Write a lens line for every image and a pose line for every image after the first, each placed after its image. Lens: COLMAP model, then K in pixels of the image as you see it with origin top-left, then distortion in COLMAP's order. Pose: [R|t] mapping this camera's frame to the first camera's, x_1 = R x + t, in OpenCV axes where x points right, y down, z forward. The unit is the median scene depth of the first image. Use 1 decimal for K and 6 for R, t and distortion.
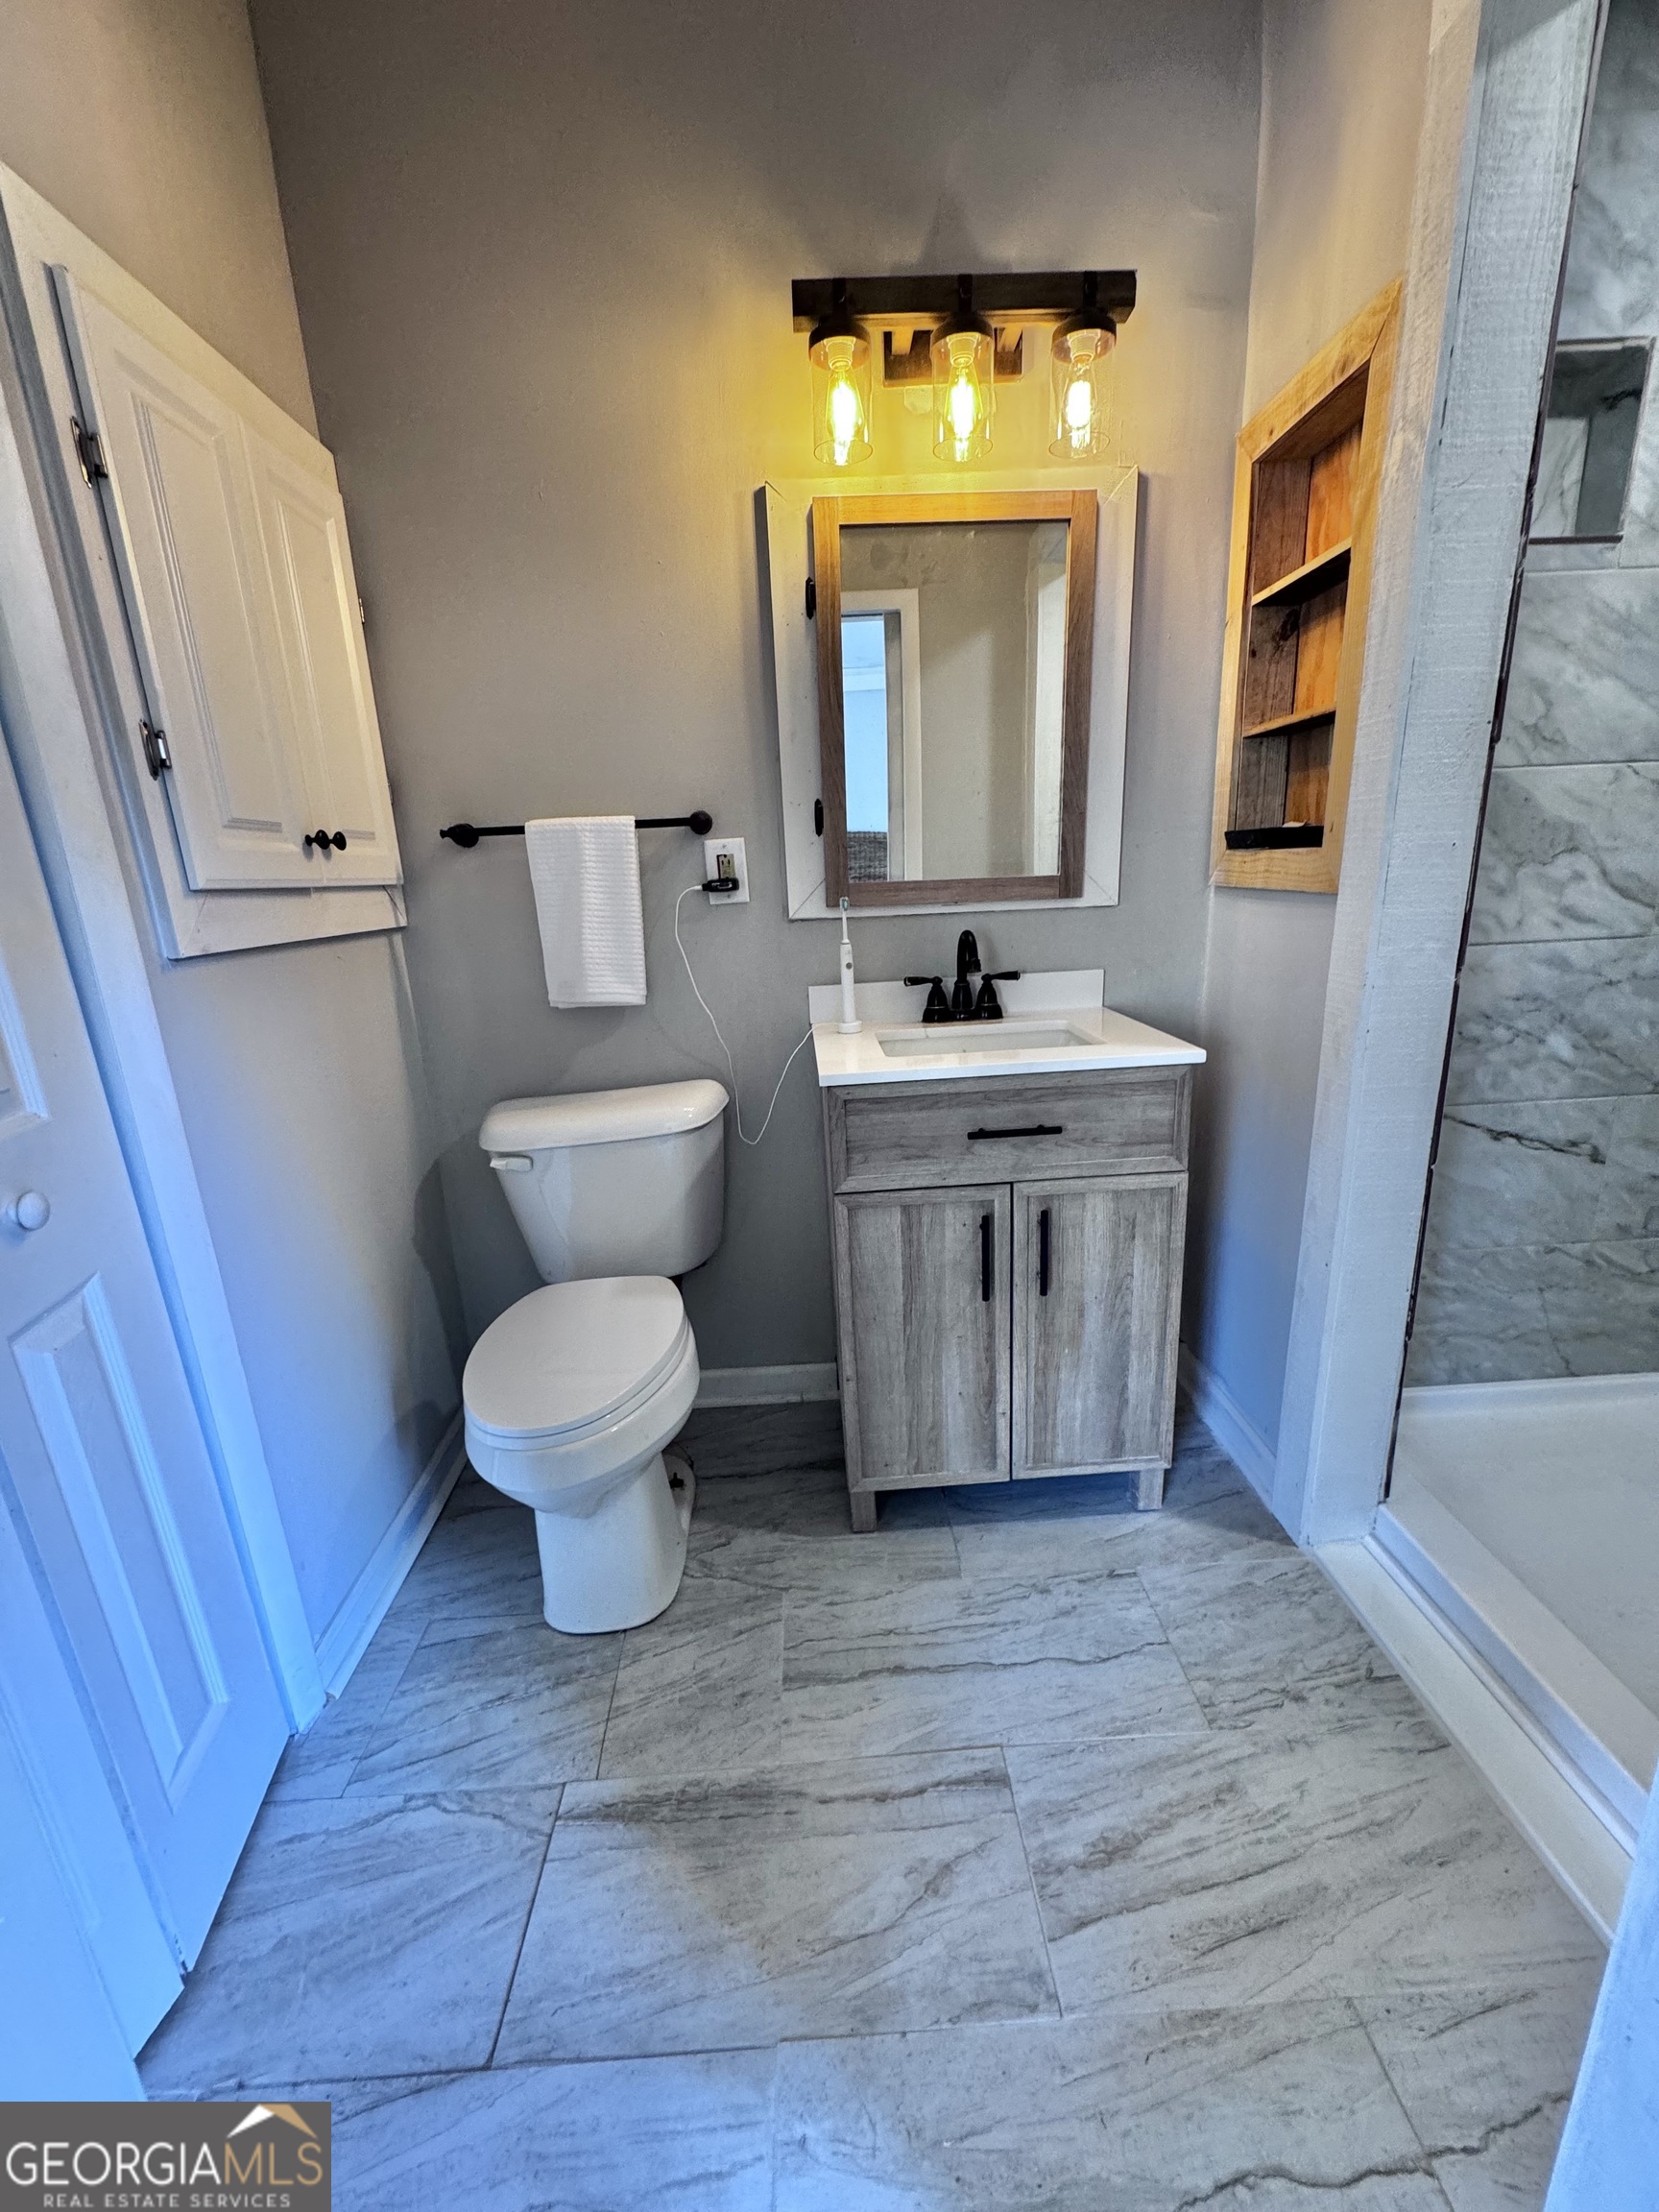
lens RADIAL K [[880.7, 0, 829.5], [0, 880.7, 1106.0], [0, 0, 1]] dist [-0.002406, -0.000276]
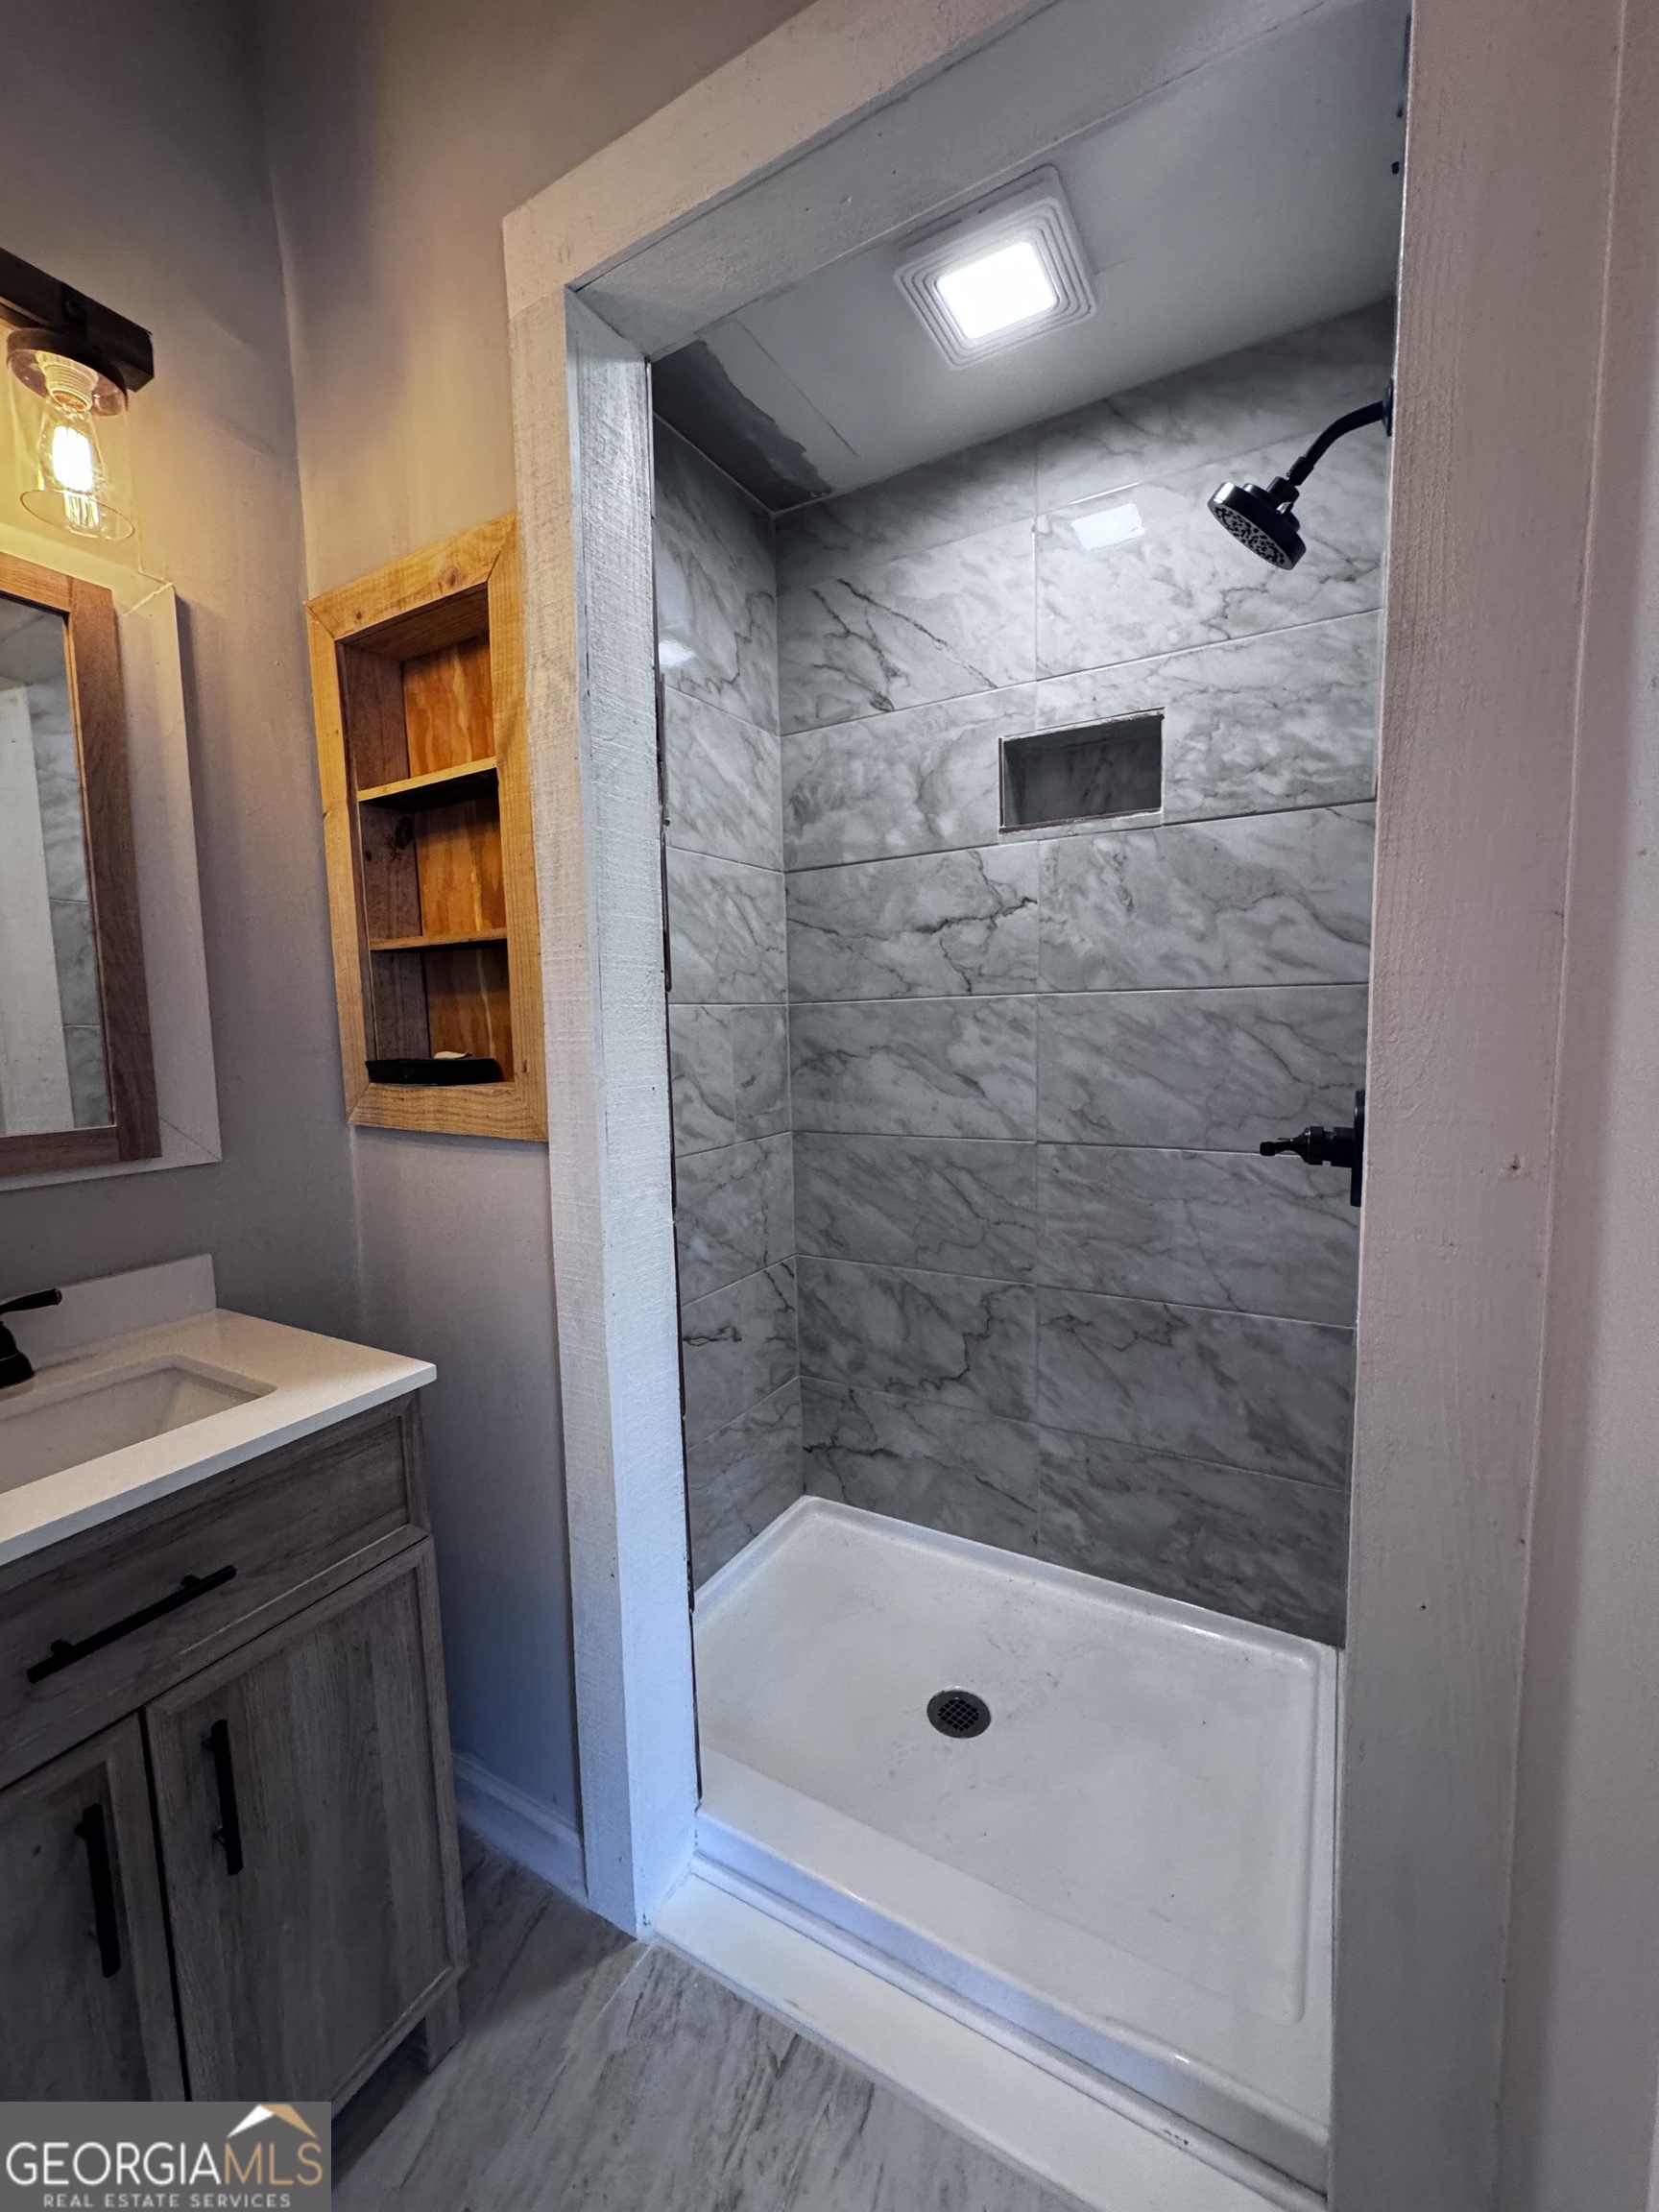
lens RADIAL K [[880.7, 0, 829.5], [0, 880.7, 1106.0], [0, 0, 1]] dist [-0.002406, -0.000276]
pose [[0.526791, -0.052960, 0.848343, -0.007338], [0.222225, 0.971925, -0.077319, -0.130178], [-0.820431, 0.229254, 0.523770, 0.274630]]
